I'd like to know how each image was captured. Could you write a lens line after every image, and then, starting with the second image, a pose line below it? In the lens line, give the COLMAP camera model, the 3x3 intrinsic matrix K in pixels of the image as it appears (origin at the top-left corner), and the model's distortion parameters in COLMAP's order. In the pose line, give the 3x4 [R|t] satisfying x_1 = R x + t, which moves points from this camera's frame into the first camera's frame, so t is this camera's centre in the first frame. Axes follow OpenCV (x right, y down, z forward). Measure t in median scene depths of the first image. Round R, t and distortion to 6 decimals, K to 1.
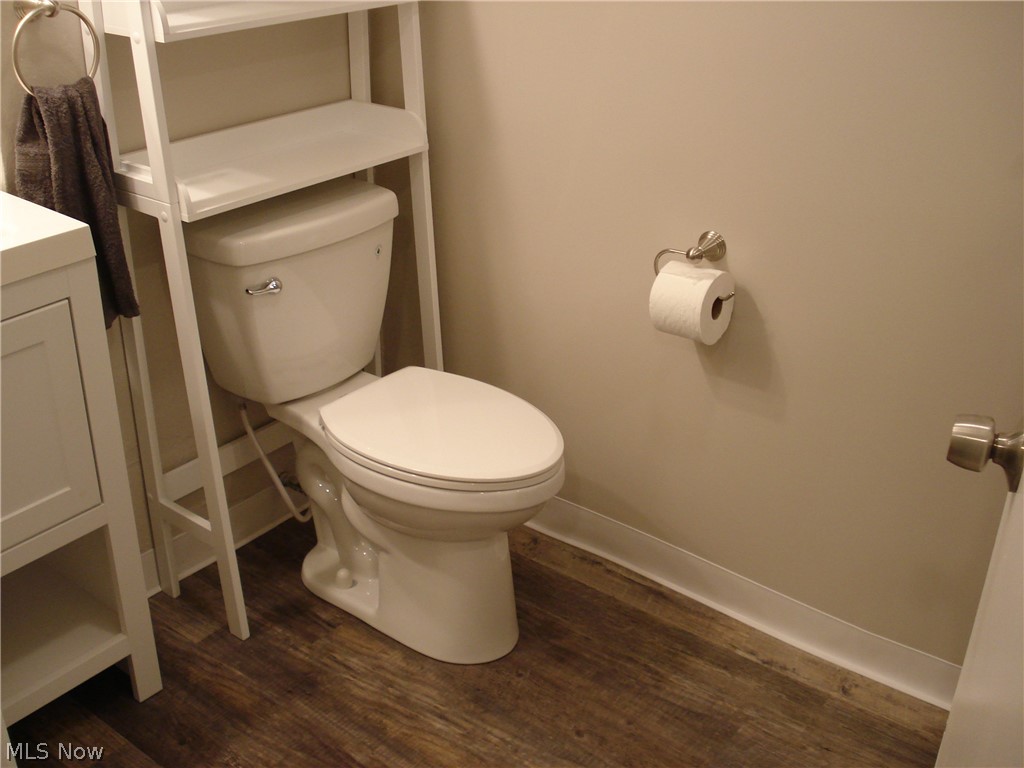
lens RADIAL K [[1160.1, 0, 512.0], [0, 1160.1, 384.0], [0, 0, 1]] dist [-0.082121, -0.077471]
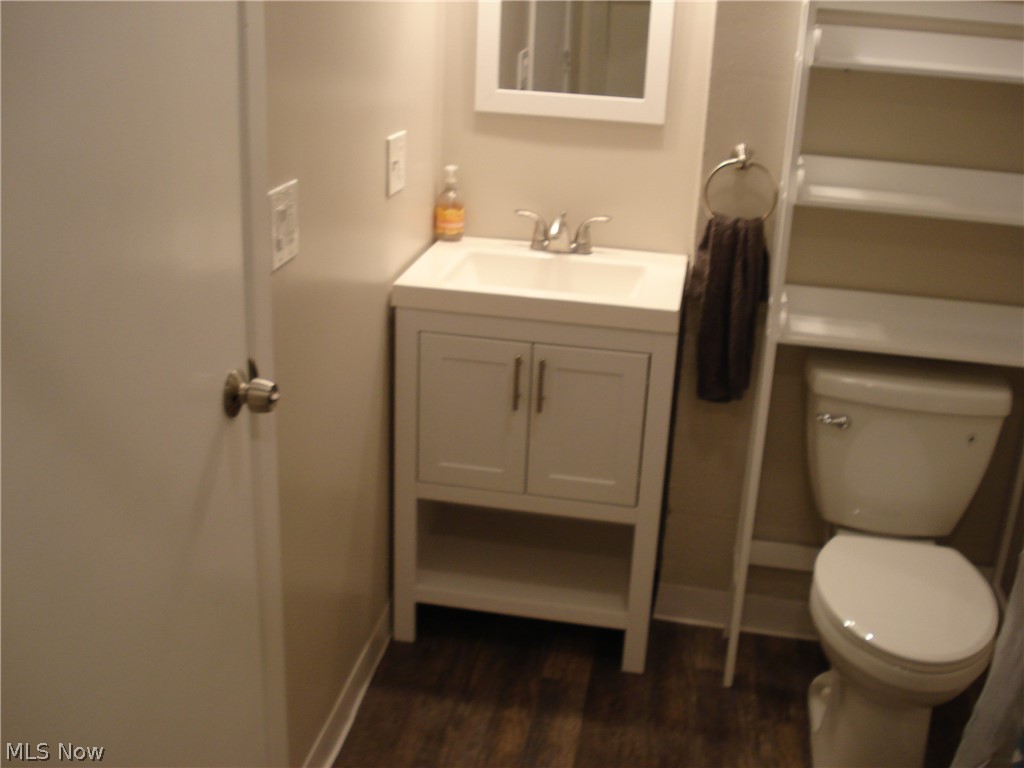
lens RADIAL K [[1160.1, 0, 512.0], [0, 1160.1, 384.0], [0, 0, 1]] dist [-0.082121, -0.077471]
pose [[0.468651, 0.319386, -0.823626, 0.616307], [-0.428938, 0.897339, 0.103902, -0.100685], [0.772256, 0.304590, 0.557535, 0.069527]]
